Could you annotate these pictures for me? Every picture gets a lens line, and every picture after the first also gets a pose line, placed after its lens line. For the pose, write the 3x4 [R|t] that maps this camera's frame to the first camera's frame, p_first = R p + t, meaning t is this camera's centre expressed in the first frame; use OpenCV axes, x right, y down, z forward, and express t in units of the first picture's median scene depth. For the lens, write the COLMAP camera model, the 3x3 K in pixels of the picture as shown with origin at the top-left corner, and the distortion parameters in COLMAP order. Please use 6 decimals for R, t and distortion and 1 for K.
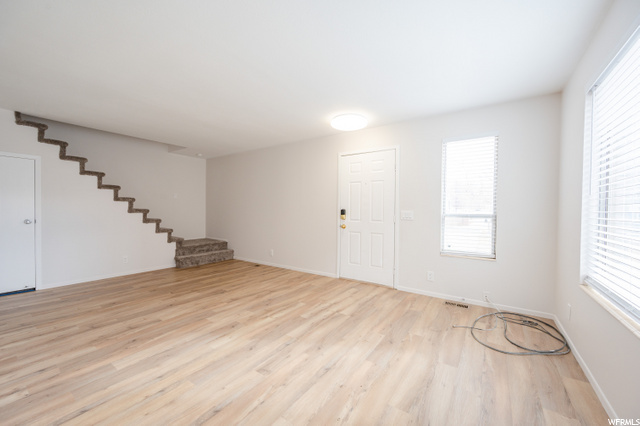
lens RADIAL K [[255.8, 0, 318.3], [0, 255.8, 216.2], [0, 0, 1]] dist [-0.001306, -0.000123]
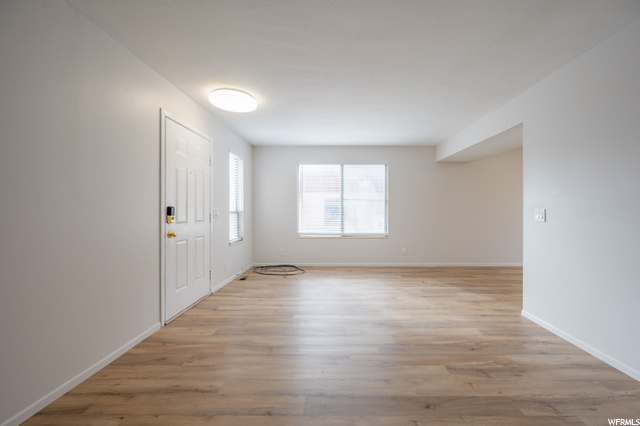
lens RADIAL K [[252.4, 0, 343.2], [0, 252.4, 211.1], [0, 0, 1]] dist [-0.000696, -0.000015]
pose [[-0.595525, -0.014503, 0.803205, -1.082134], [0.008952, 0.999655, 0.024687, -0.043766], [-0.803287, 0.021893, -0.595190, 1.771734]]
